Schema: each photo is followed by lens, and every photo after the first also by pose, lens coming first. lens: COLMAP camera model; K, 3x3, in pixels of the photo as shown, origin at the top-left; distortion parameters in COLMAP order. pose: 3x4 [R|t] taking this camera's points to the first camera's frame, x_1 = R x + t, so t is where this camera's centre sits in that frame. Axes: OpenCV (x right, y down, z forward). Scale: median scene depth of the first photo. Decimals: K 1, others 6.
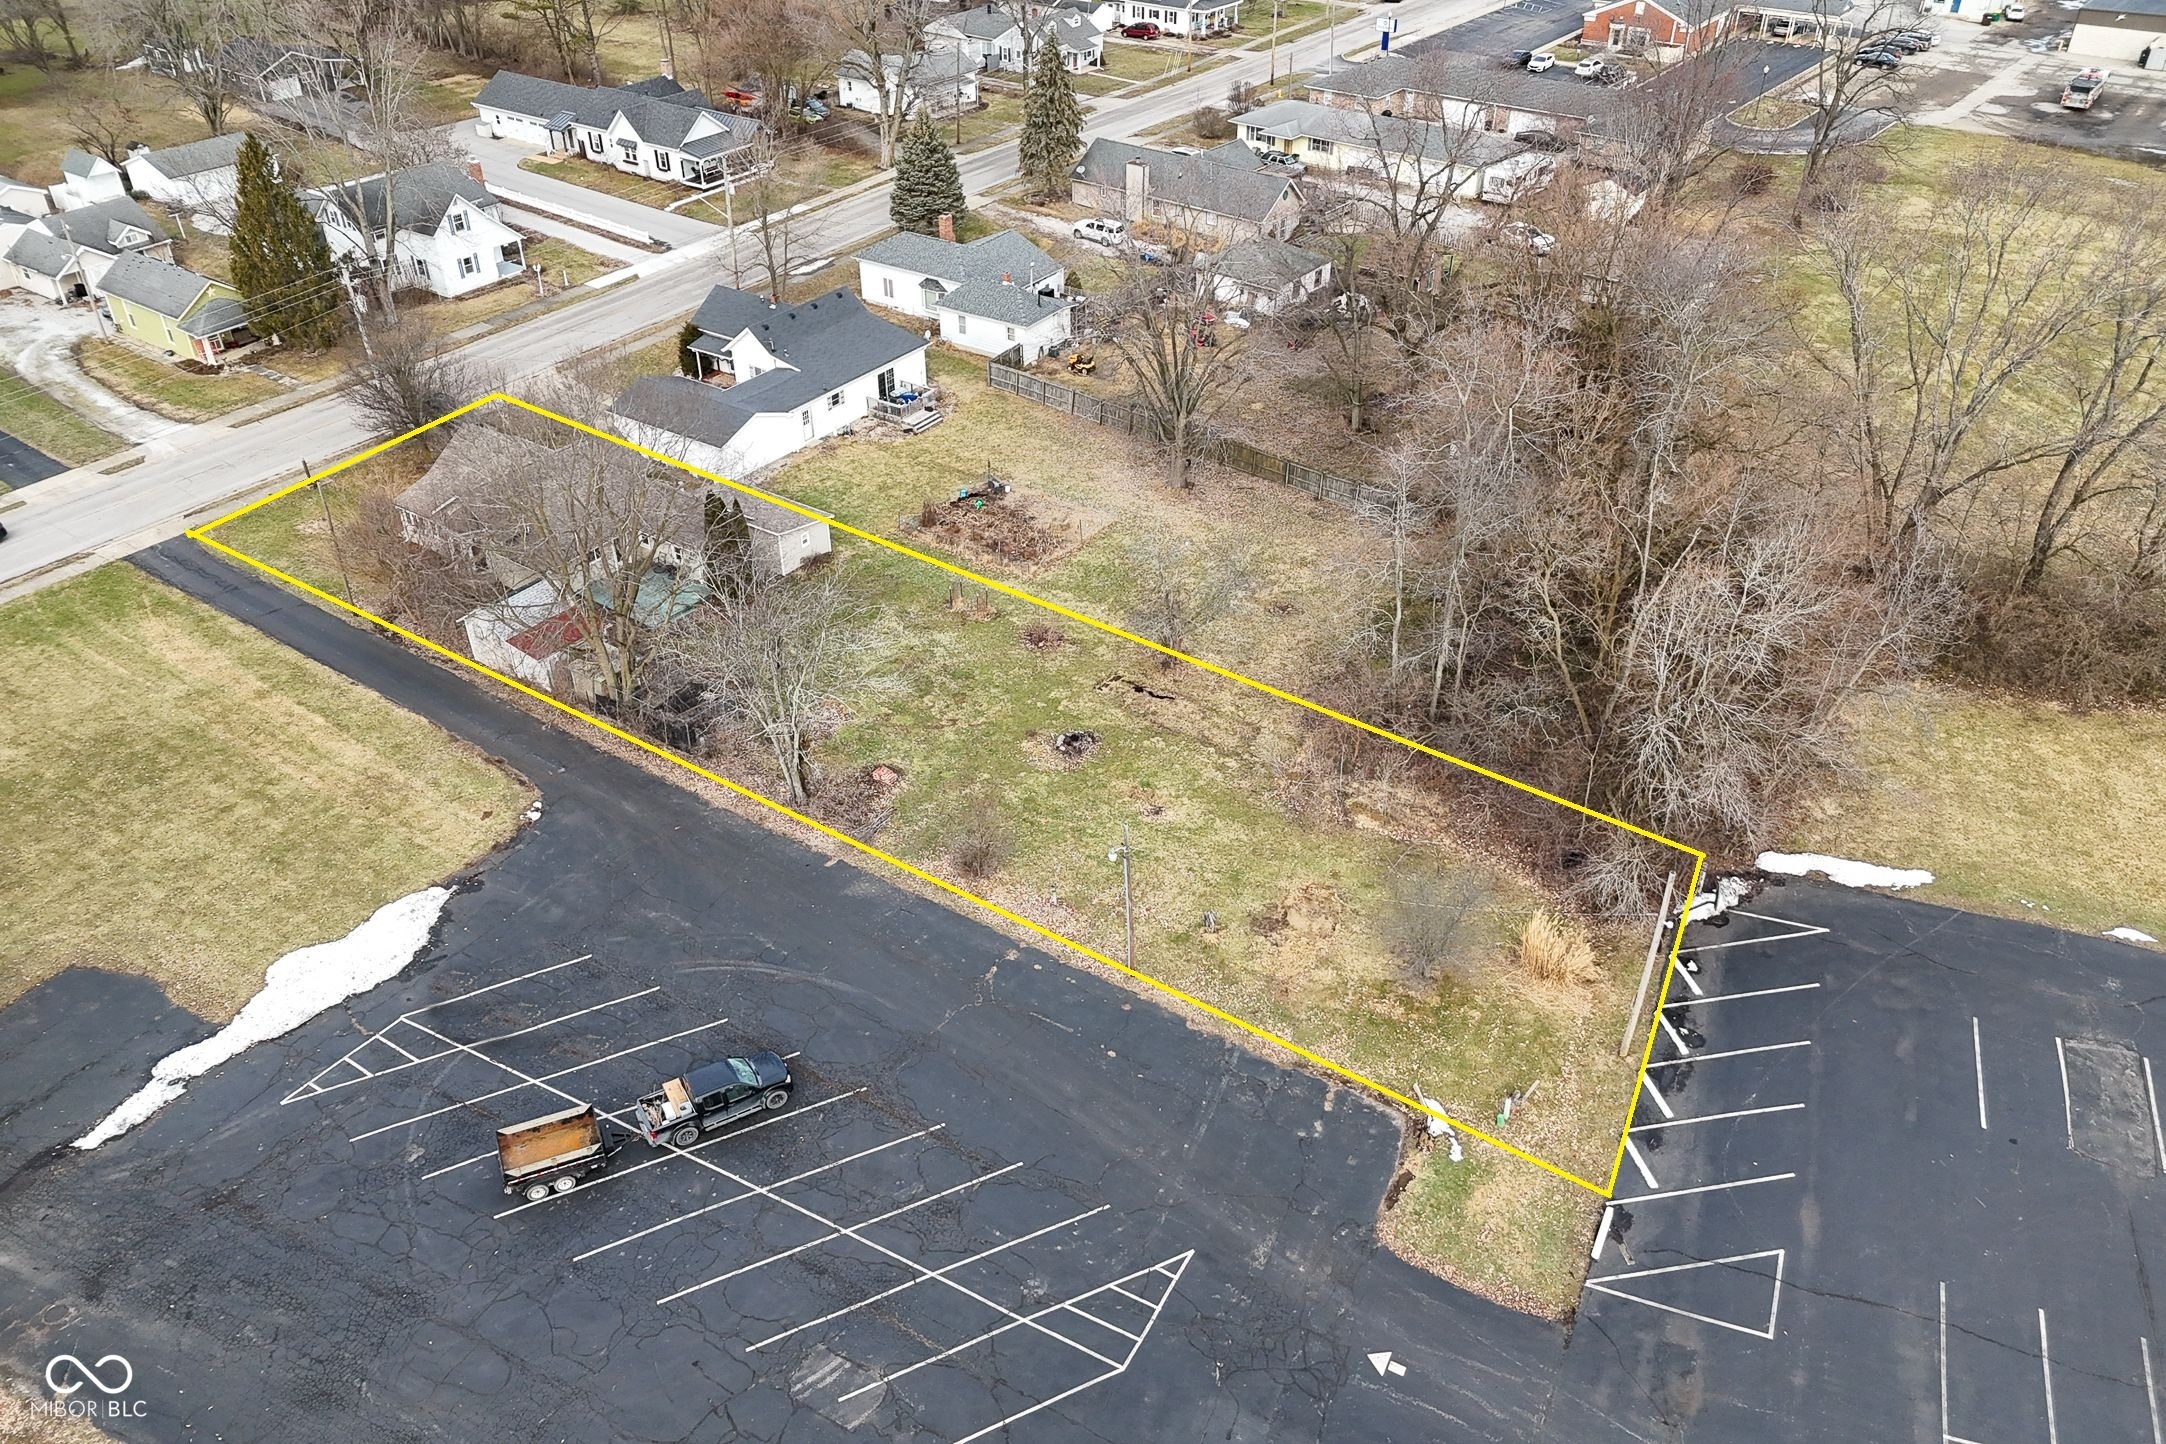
lens RADIAL K [[1606.0, 0, 1070.8], [0, 1606.0, 674.9], [0, 0, 1]] dist [0.072081, -0.066699]
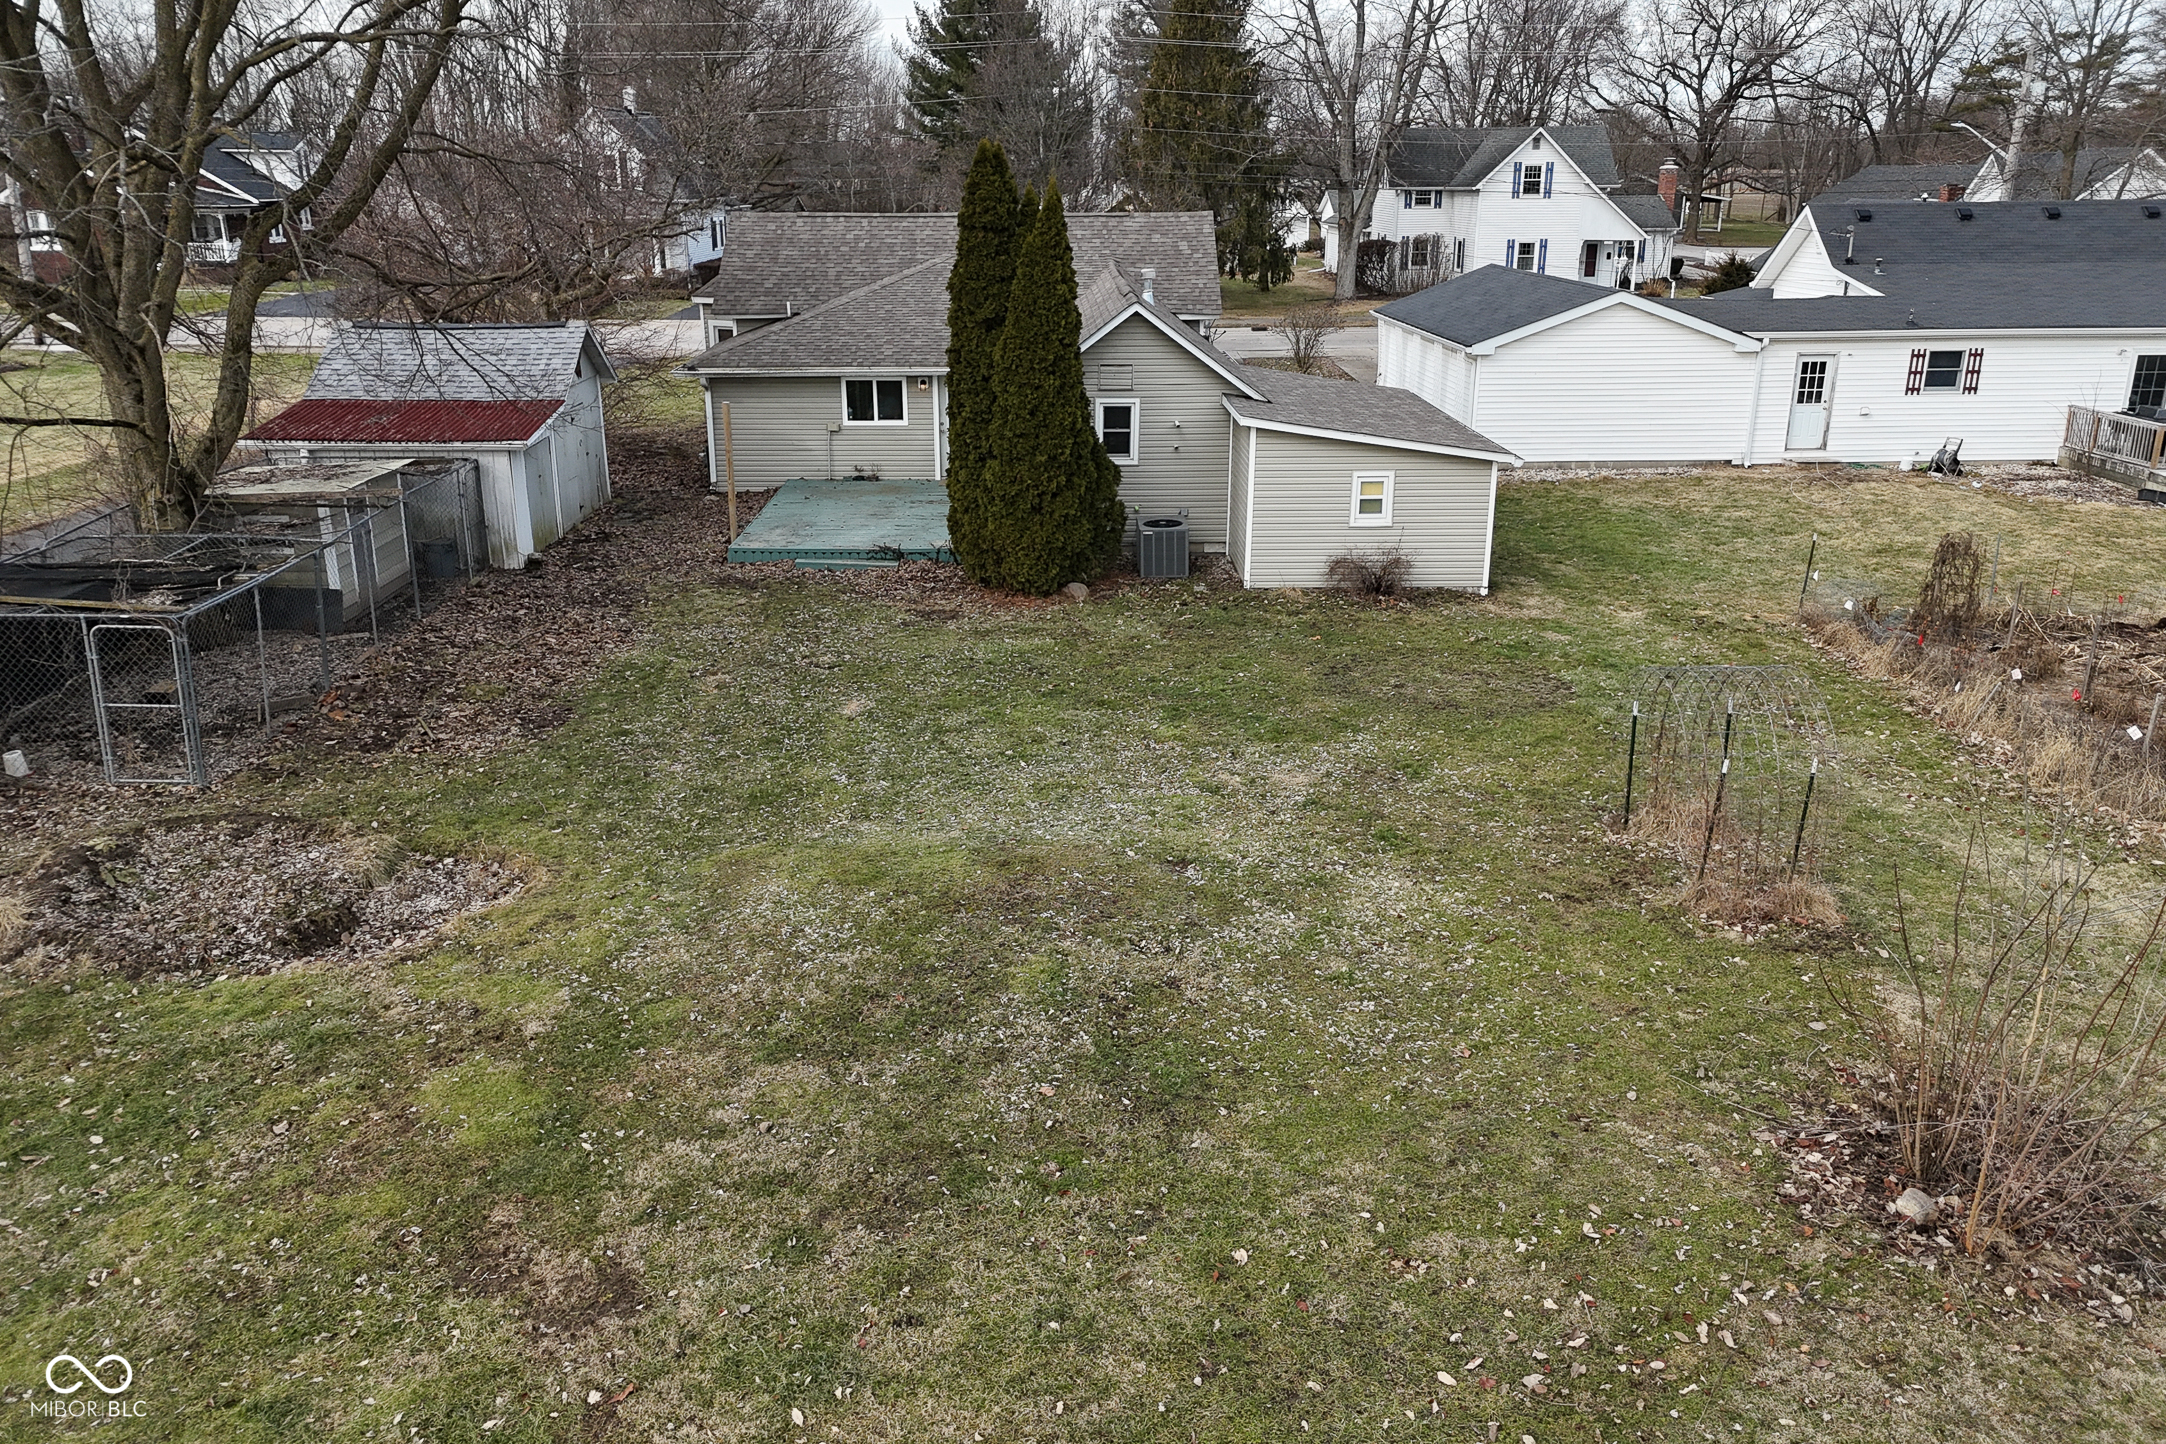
lens RADIAL K [[1622.5, 0, 1078.8], [0, 1622.5, 666.6], [0, 0, 1]] dist [0.092476, -0.090886]
pose [[0.597530, 0.241058, -0.764754, 0.033889], [-0.440274, 0.895744, -0.061655, -0.022388], [0.670161, 0.373542, 0.641366, 0.968144]]
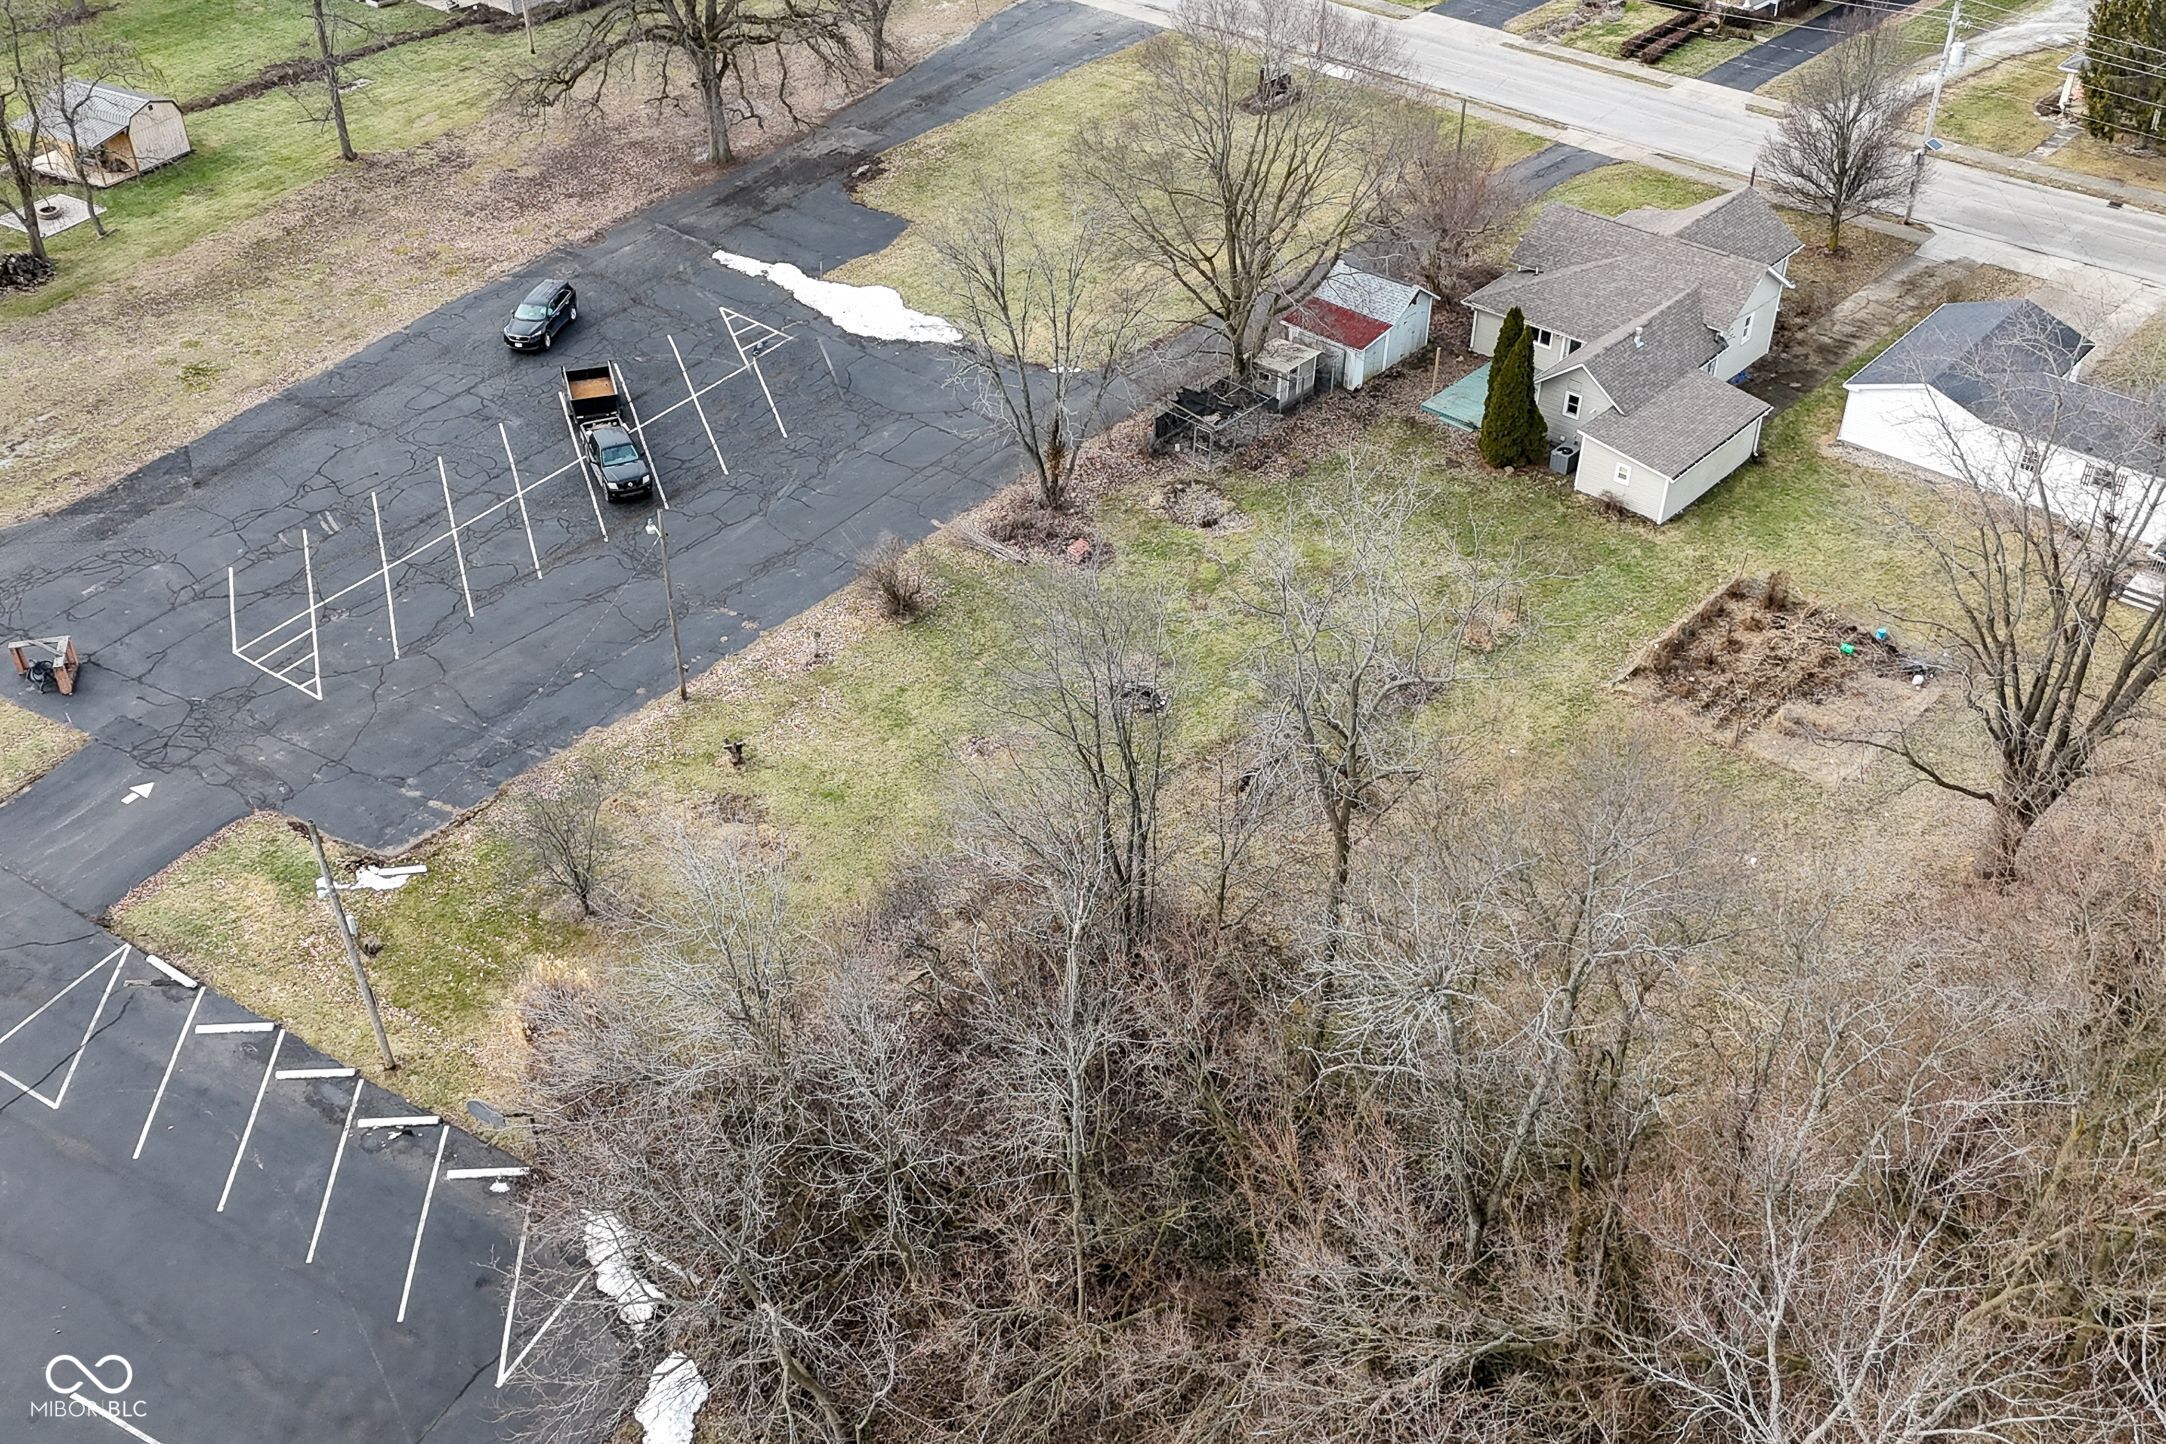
lens RADIAL K [[2058.1, 0, 1055.0], [0, 2058.1, 722.8], [0, 0, 1]] dist [0.094503, -0.161376]
pose [[-0.117575, 0.600423, -0.790992, 0.791628], [-0.534884, 0.632815, 0.559861, -0.475538], [0.836705, 0.488914, 0.246753, 0.753700]]
